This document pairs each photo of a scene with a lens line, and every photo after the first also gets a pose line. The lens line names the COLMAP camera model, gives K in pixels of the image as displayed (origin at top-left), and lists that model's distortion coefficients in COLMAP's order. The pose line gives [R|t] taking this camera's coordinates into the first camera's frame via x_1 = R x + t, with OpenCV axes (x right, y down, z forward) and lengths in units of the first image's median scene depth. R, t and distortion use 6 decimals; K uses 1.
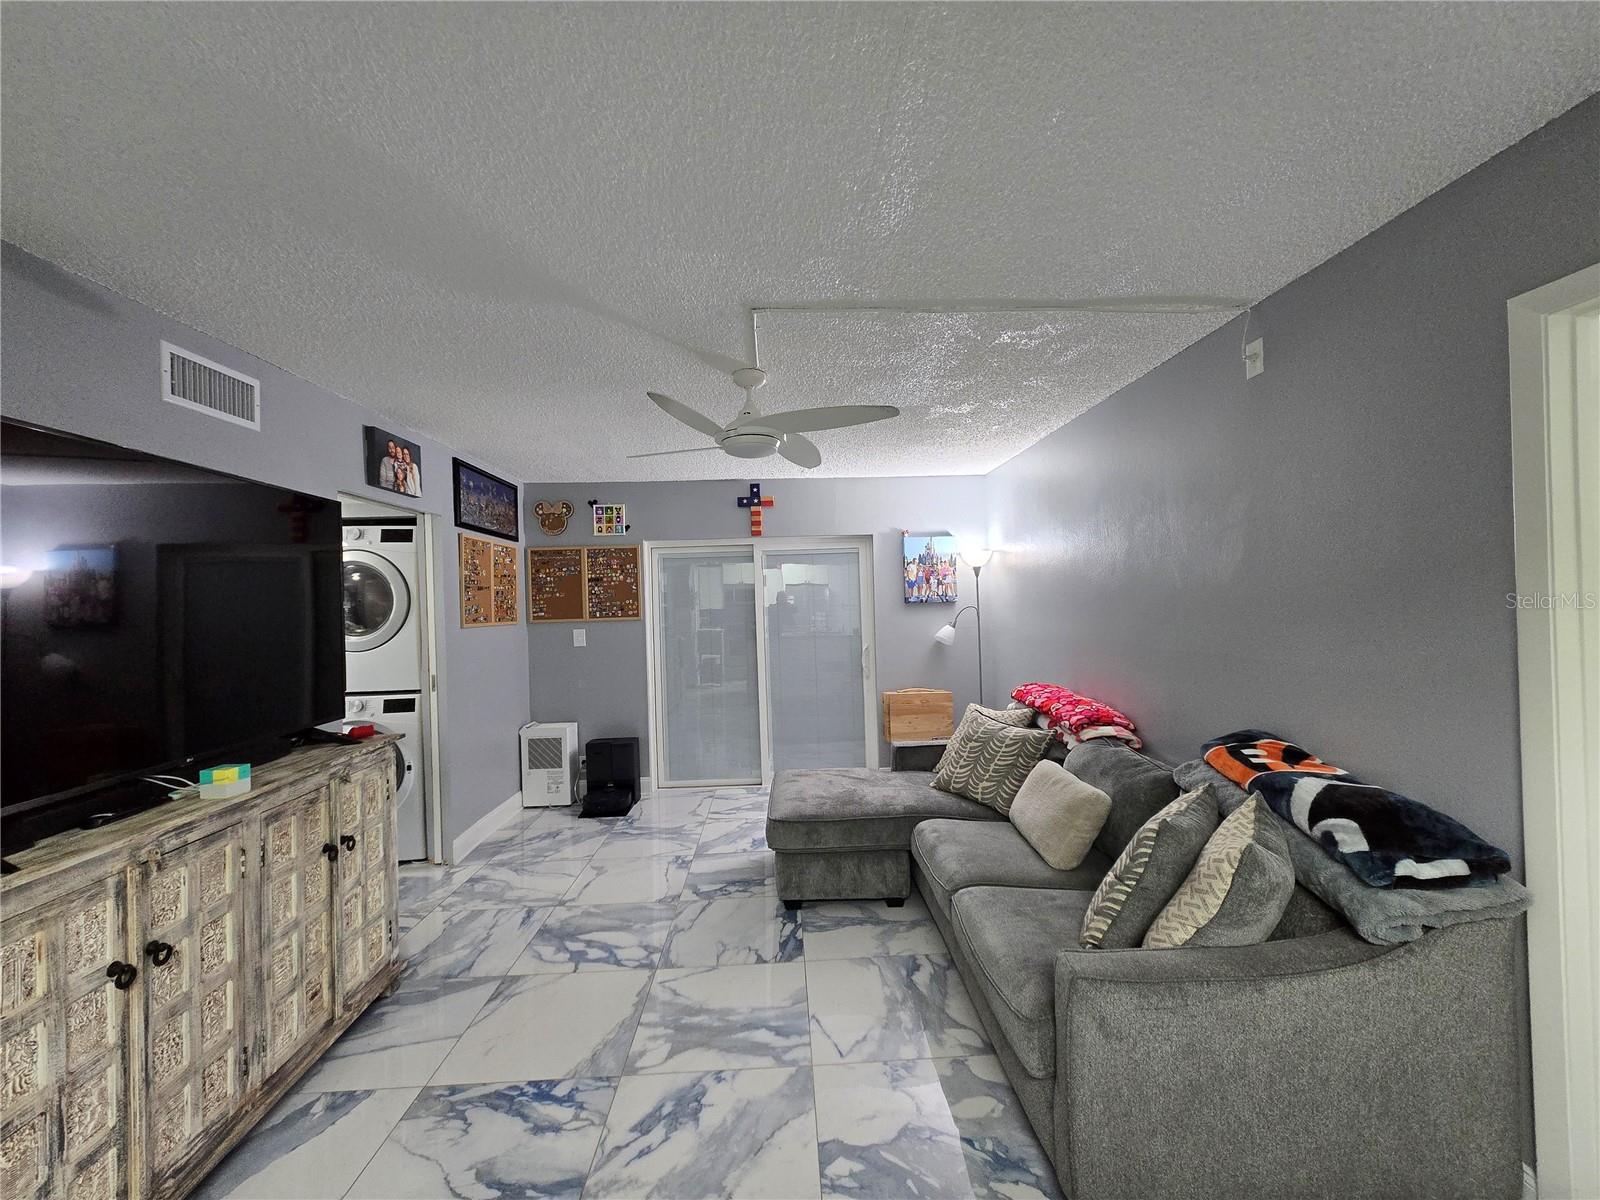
lens RADIAL K [[656.0, 0, 804.0], [0, 656.0, 598.3], [0, 0, 1]] dist [0.000142, 0.000483]
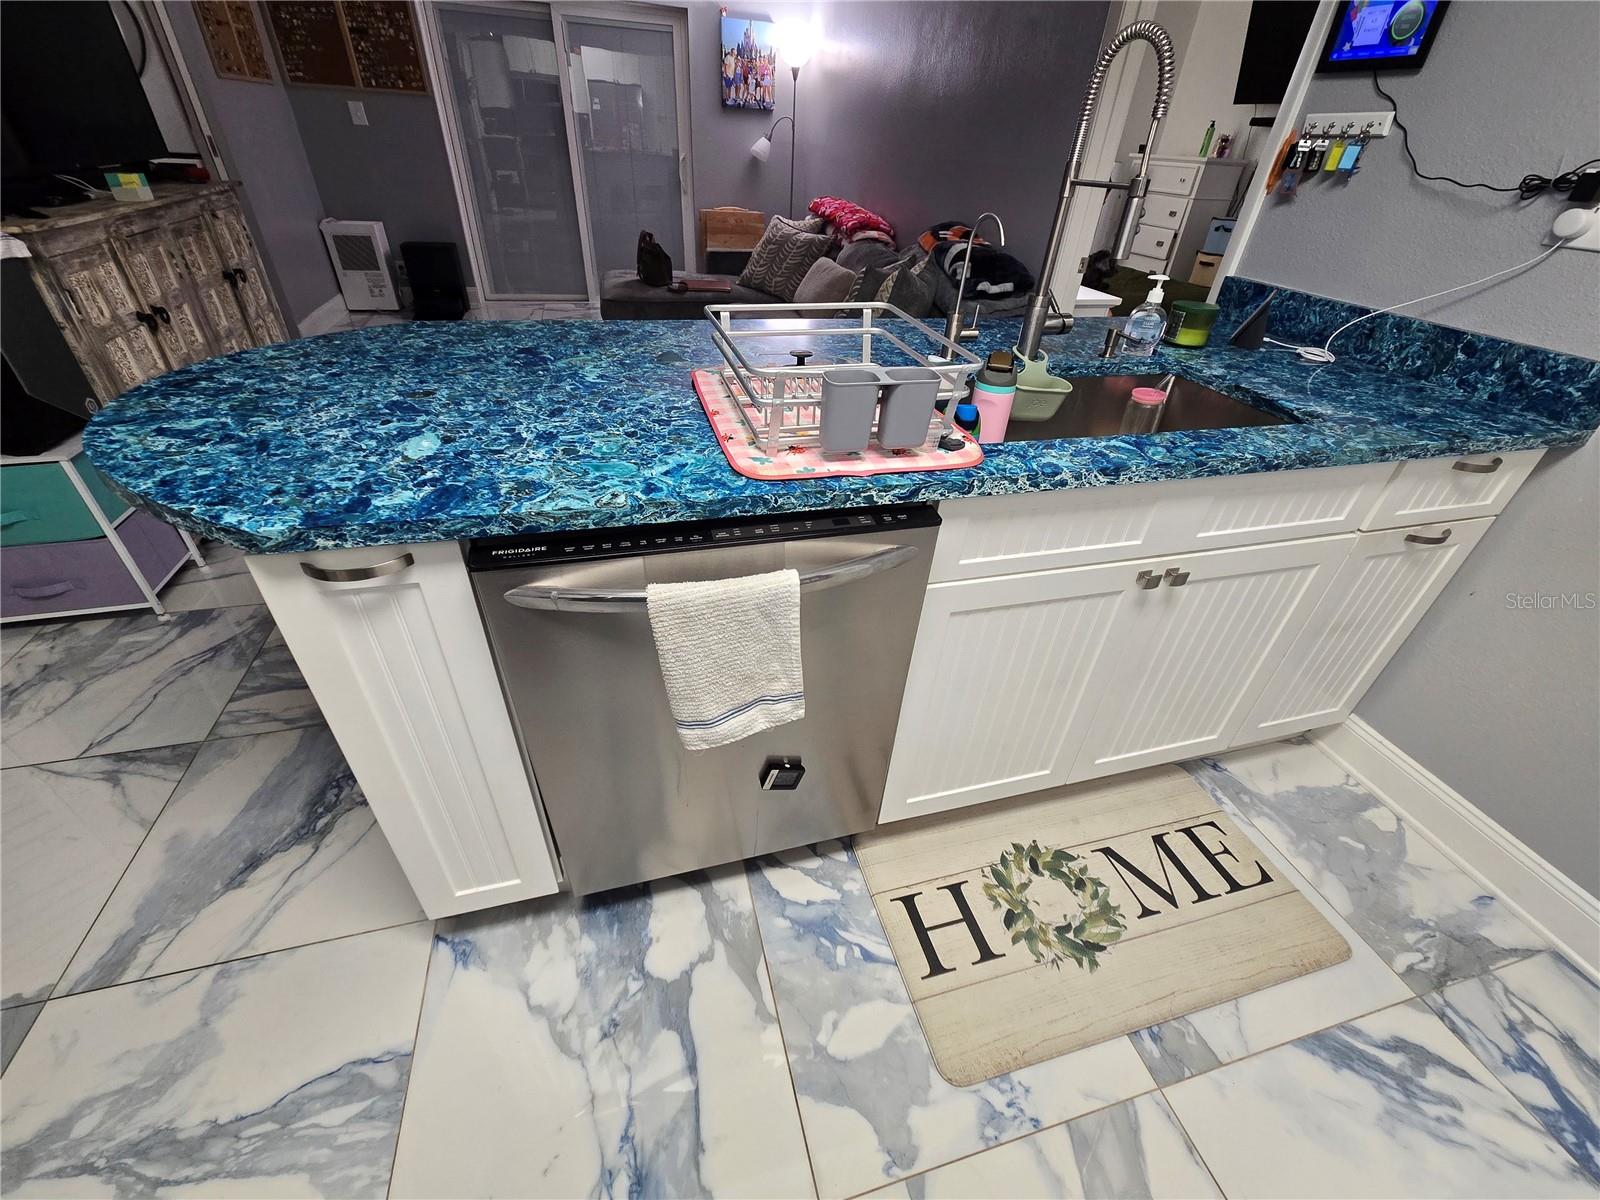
lens RADIAL K [[656.0, 0, 804.0], [0, 656.0, 598.3], [0, 0, 1]] dist [0.000142, 0.000483]
pose [[0.968737, -0.066545, 0.239001, -0.011908], [-0.085130, 0.815704, 0.572172, 0.037372], [-0.233029, -0.574630, 0.784537, -0.233942]]
